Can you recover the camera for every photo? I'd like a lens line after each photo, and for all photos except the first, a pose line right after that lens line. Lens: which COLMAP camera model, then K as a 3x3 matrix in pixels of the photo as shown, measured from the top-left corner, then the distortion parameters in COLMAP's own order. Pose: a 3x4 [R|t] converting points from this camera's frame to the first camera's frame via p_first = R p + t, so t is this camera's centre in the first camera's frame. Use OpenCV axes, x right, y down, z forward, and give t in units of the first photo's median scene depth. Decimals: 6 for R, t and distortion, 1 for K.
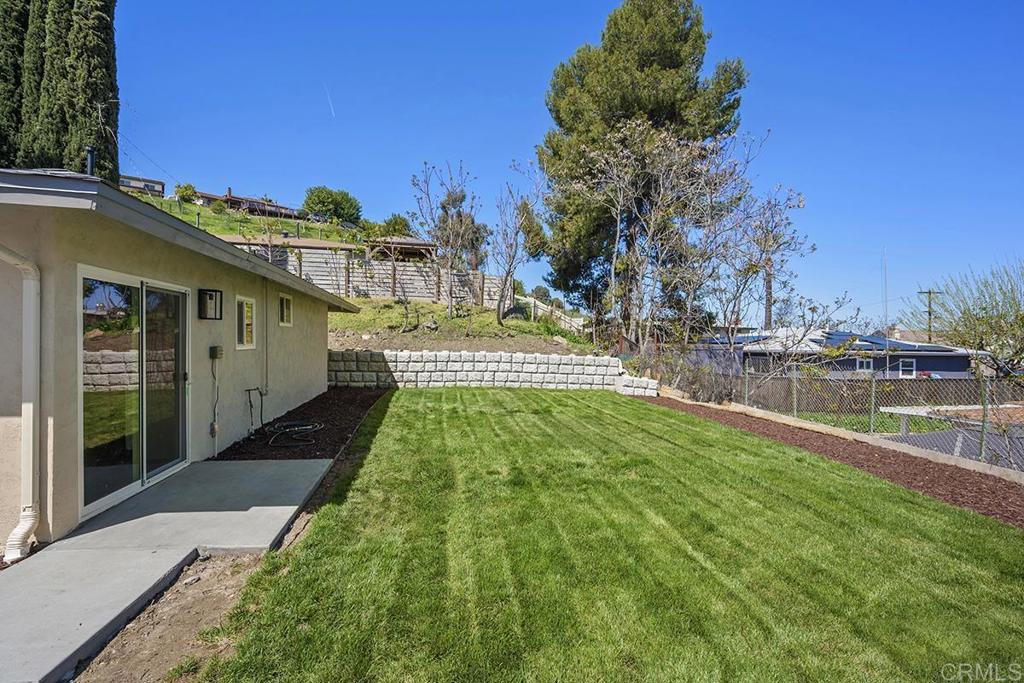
lens RADIAL K [[477.4, 0, 514.2], [0, 477.4, 349.2], [0, 0, 1]] dist [-0.003909, 0.000449]
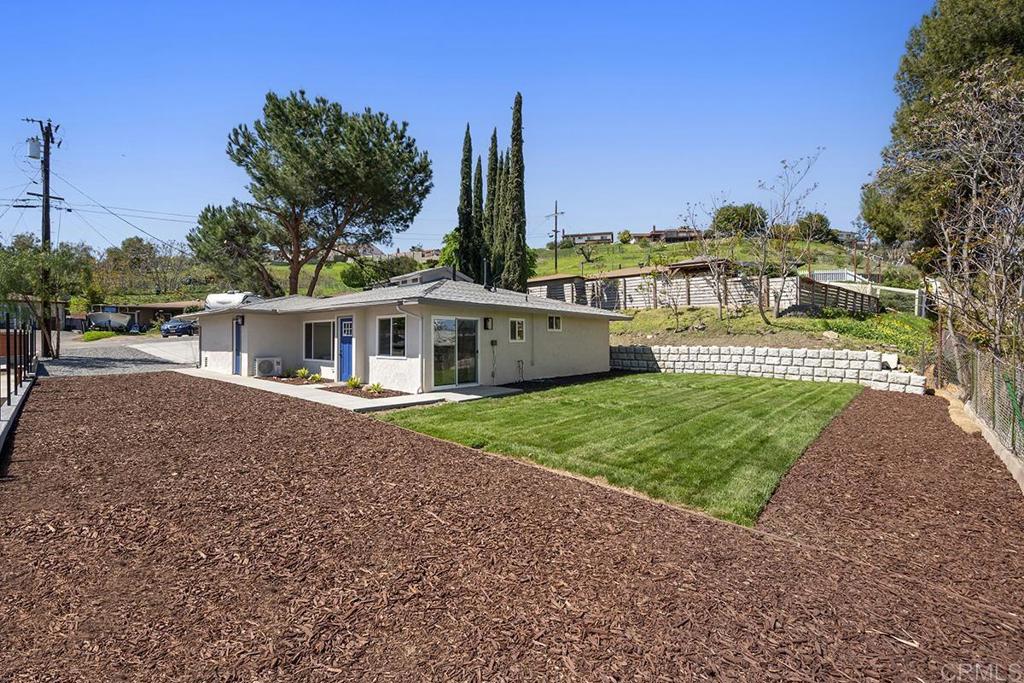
lens RADIAL K [[426.3, 0, 511.4], [0, 426.3, 343.1], [0, 0, 1]] dist [-0.004108, -0.000485]
pose [[0.620157, -0.012667, -0.784376, 0.456335], [-0.002561, 0.999832, -0.018171, 0.018733], [0.784474, 0.013277, 0.620020, -0.113160]]
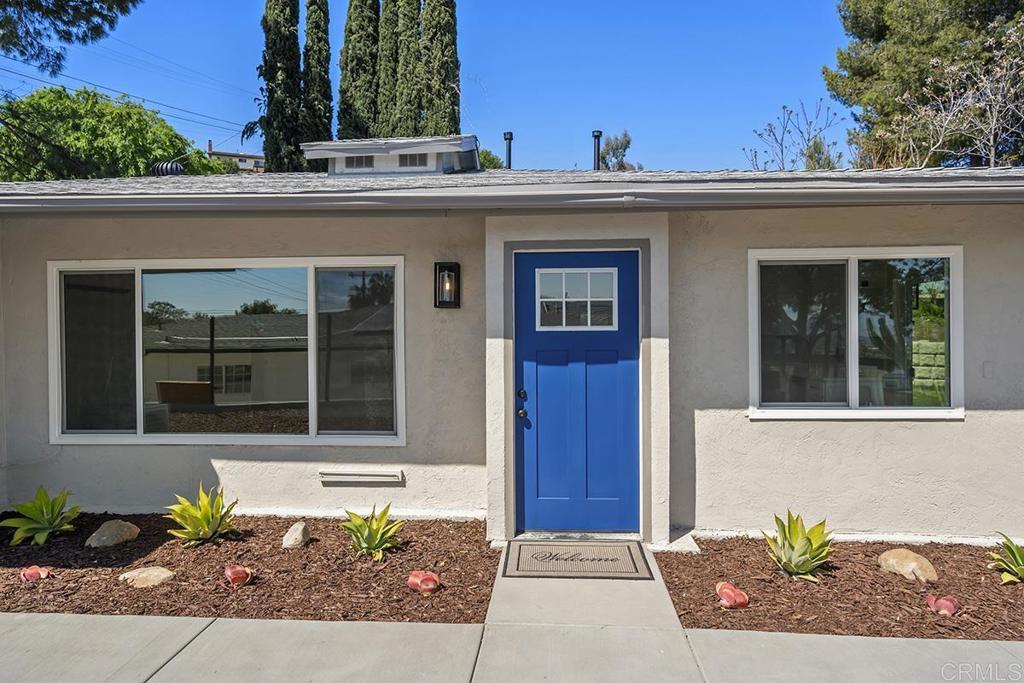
lens RADIAL K [[613.0, 0, 515.4], [0, 613.0, 336.6], [0, 0, 1]] dist [-0.005075, -0.001221]
pose [[0.969034, -0.020985, -0.246035, -0.405465], [0.020086, 0.999779, -0.006161, -0.006609], [0.246110, 0.001028, 0.969241, -0.120505]]
